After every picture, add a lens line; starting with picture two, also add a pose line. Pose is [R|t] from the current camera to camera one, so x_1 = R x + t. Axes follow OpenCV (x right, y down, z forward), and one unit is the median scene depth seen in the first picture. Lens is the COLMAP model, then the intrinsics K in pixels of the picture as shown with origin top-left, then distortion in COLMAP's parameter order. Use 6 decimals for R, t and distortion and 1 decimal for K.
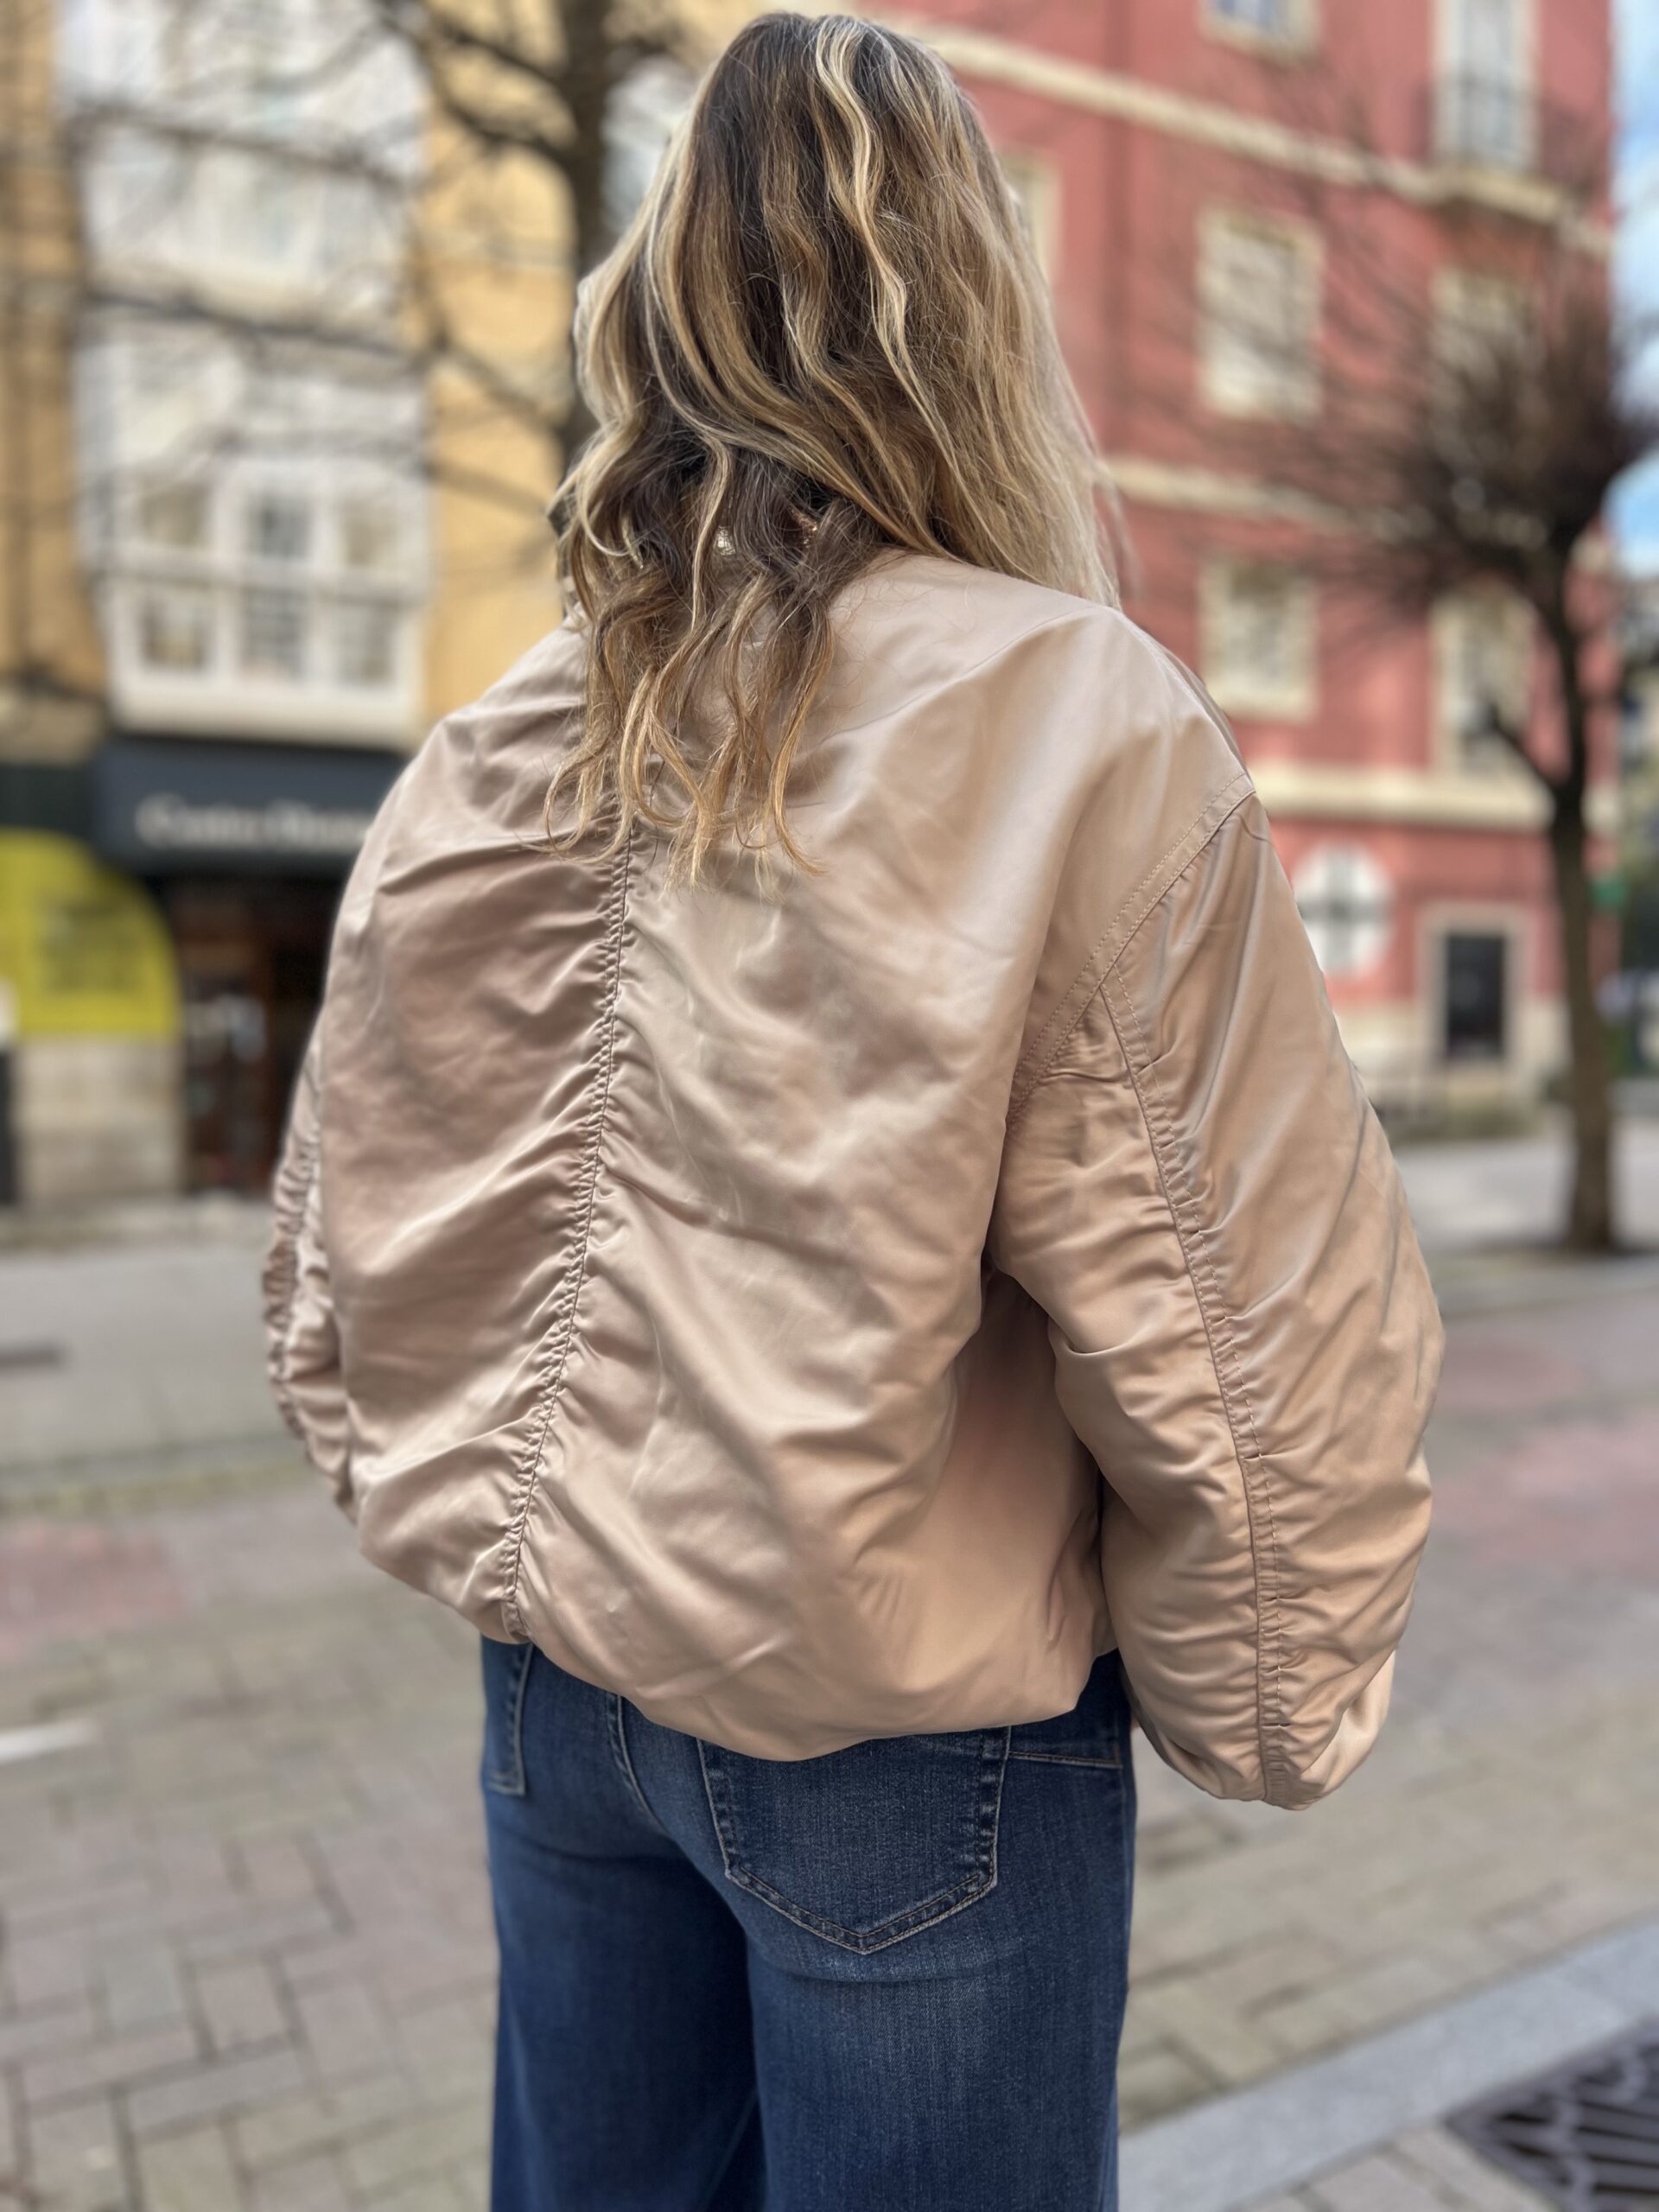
lens RADIAL K [[1688.0, 0, 855.1], [0, 1688.0, 1108.6], [0, 0, 1]] dist [0.056363, -0.059663]
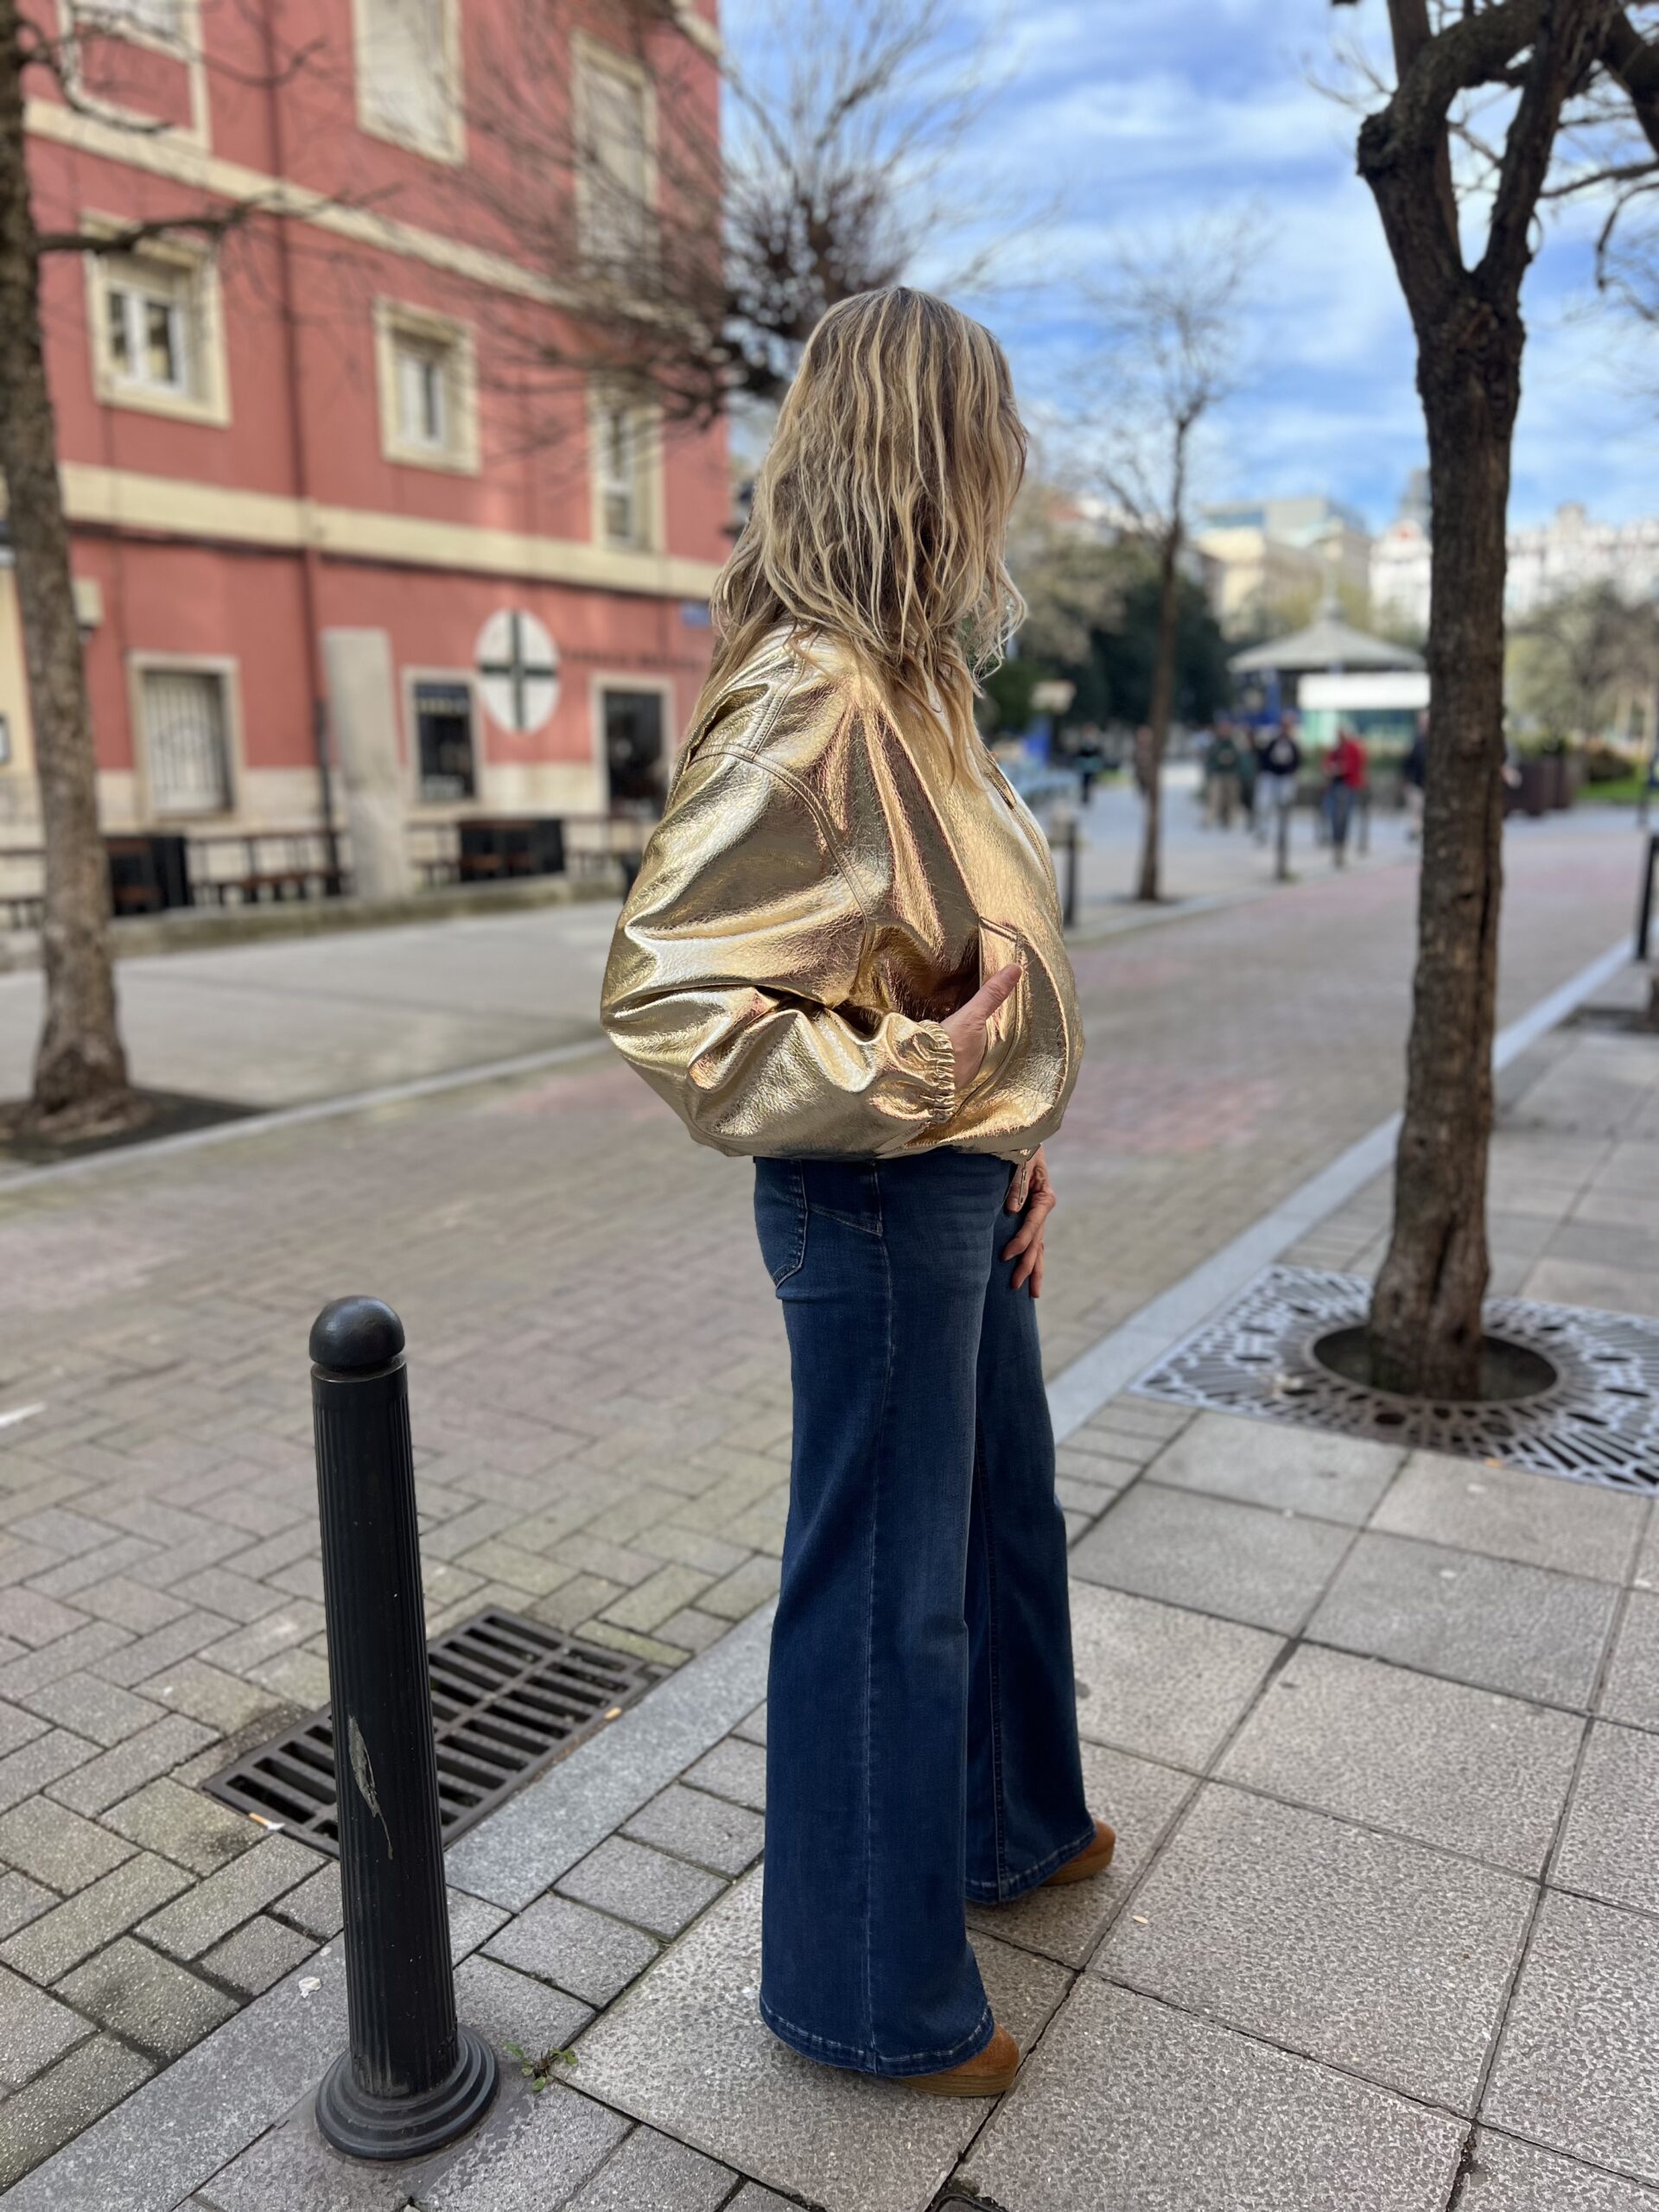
lens RADIAL K [[1688.0, 0, 855.1], [0, 1688.0, 1108.6], [0, 0, 1]] dist [0.056363, -0.059663]
pose [[0.860400, -0.100214, 0.499670, -0.505791], [0.026894, 0.988037, 0.151852, -0.001968], [-0.508910, -0.117215, 0.852802, -0.248019]]
